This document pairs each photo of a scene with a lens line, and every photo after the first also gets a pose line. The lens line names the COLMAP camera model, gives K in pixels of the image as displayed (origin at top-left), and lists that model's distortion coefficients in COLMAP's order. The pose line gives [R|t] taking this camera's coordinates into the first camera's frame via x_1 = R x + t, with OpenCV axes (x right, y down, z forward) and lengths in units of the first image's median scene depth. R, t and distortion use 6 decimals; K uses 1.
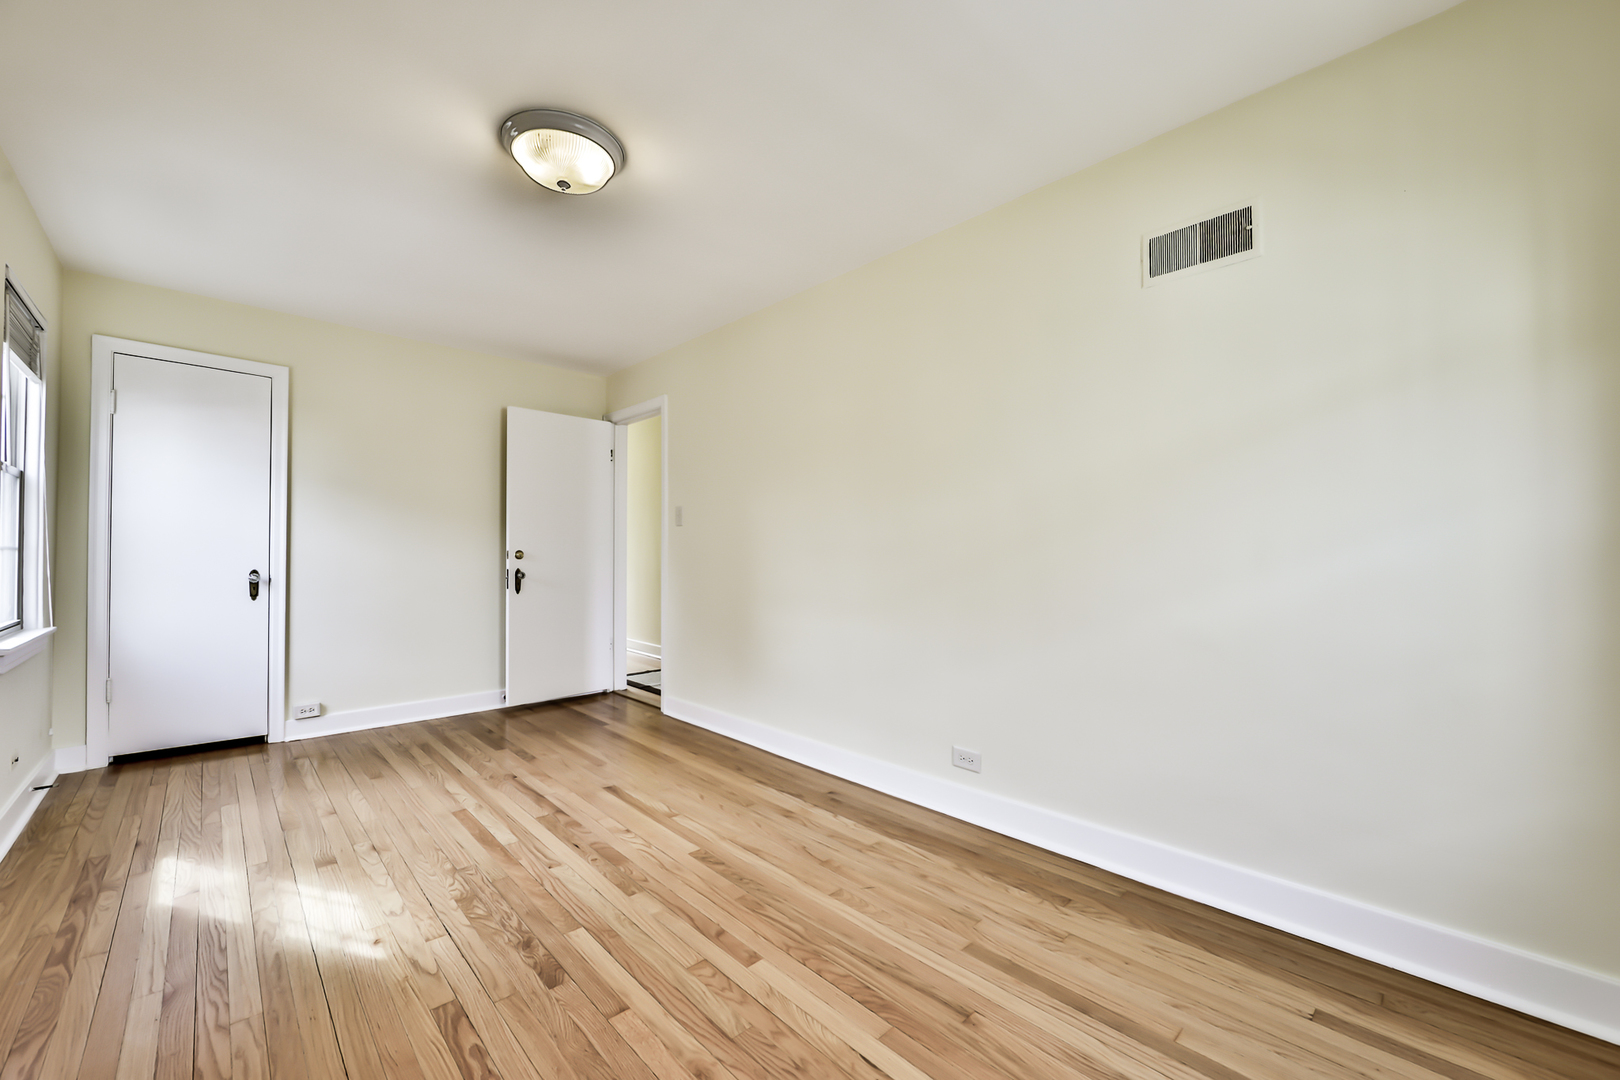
lens RADIAL K [[639.4, 0, 808.5], [0, 639.4, 541.6], [0, 0, 1]] dist [-0.014454, 0.003861]
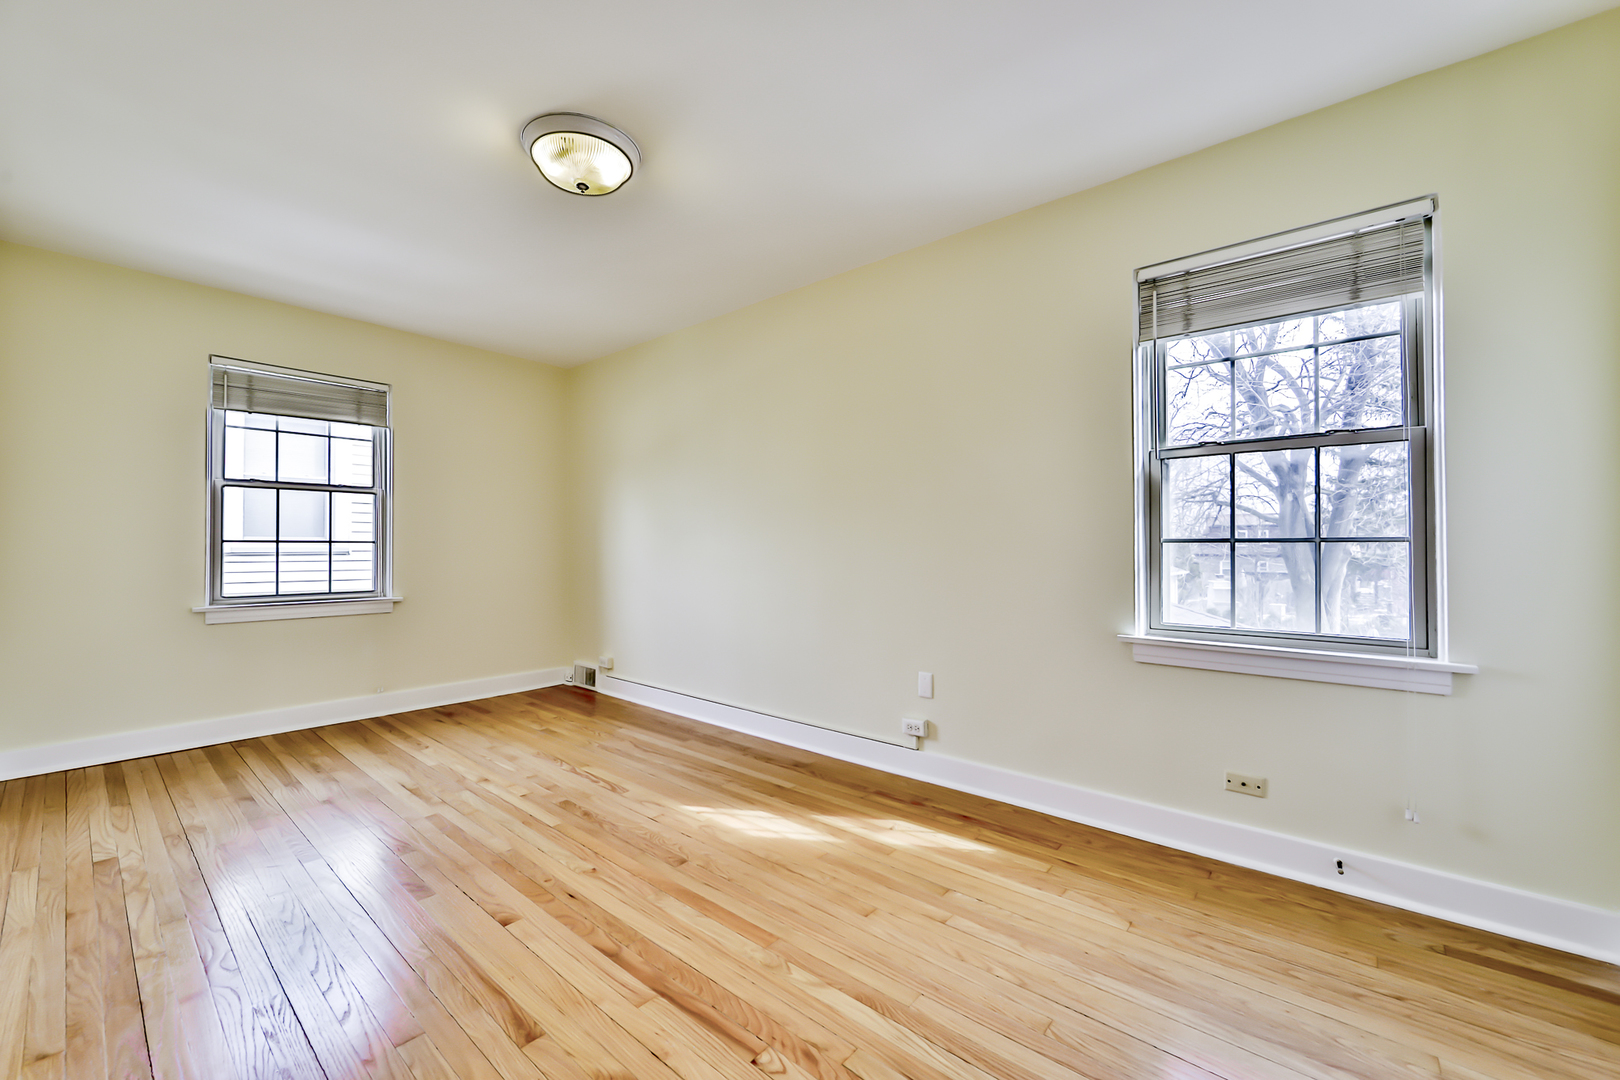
lens RADIAL K [[639.4, 0, 808.5], [0, 639.4, 541.6], [0, 0, 1]] dist [-0.014454, 0.003861]
pose [[-0.994087, 0.000680, -0.108588, -0.723195], [0.003144, 0.999741, -0.022520, 0.039082], [0.108544, -0.022728, -0.993832, 2.321897]]
